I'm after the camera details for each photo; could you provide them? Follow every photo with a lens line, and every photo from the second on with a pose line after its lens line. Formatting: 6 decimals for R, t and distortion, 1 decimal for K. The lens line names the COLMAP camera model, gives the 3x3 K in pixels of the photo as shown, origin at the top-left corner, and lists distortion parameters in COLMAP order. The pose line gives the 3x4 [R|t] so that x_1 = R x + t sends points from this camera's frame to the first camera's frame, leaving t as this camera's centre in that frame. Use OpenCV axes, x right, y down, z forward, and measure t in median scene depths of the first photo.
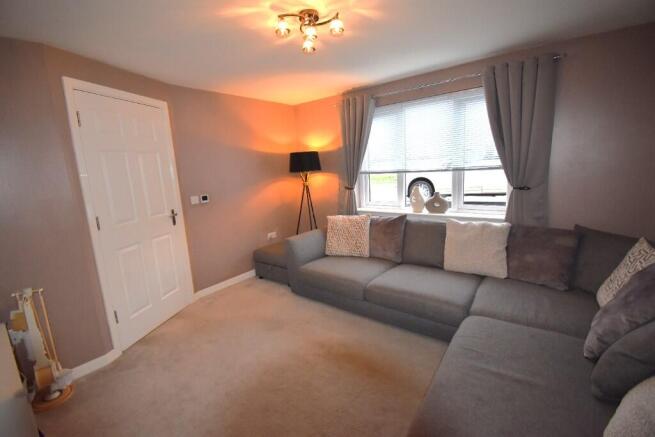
lens RADIAL K [[291.3, 0, 324.7], [0, 291.3, 216.2], [0, 0, 1]] dist [0.000159, -0.014954]
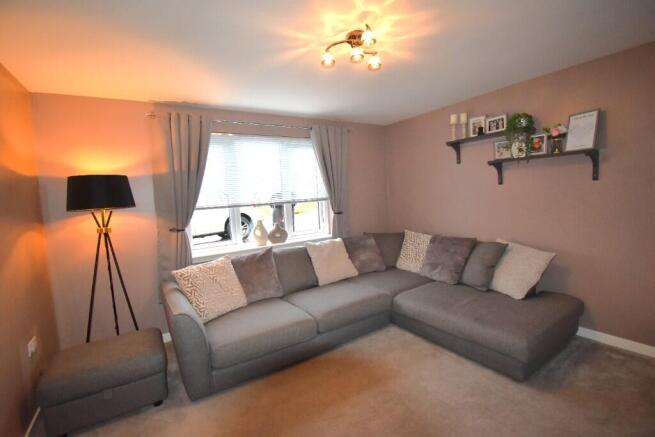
lens RADIAL K [[291.3, 0, 324.7], [0, 291.3, 216.2], [0, 0, 1]] dist [0.000159, -0.014954]
pose [[0.310148, -0.035818, 0.950013, -0.572330], [0.194444, 0.980555, -0.026510, -0.044750], [-0.930591, 0.192947, 0.311082, 0.488184]]
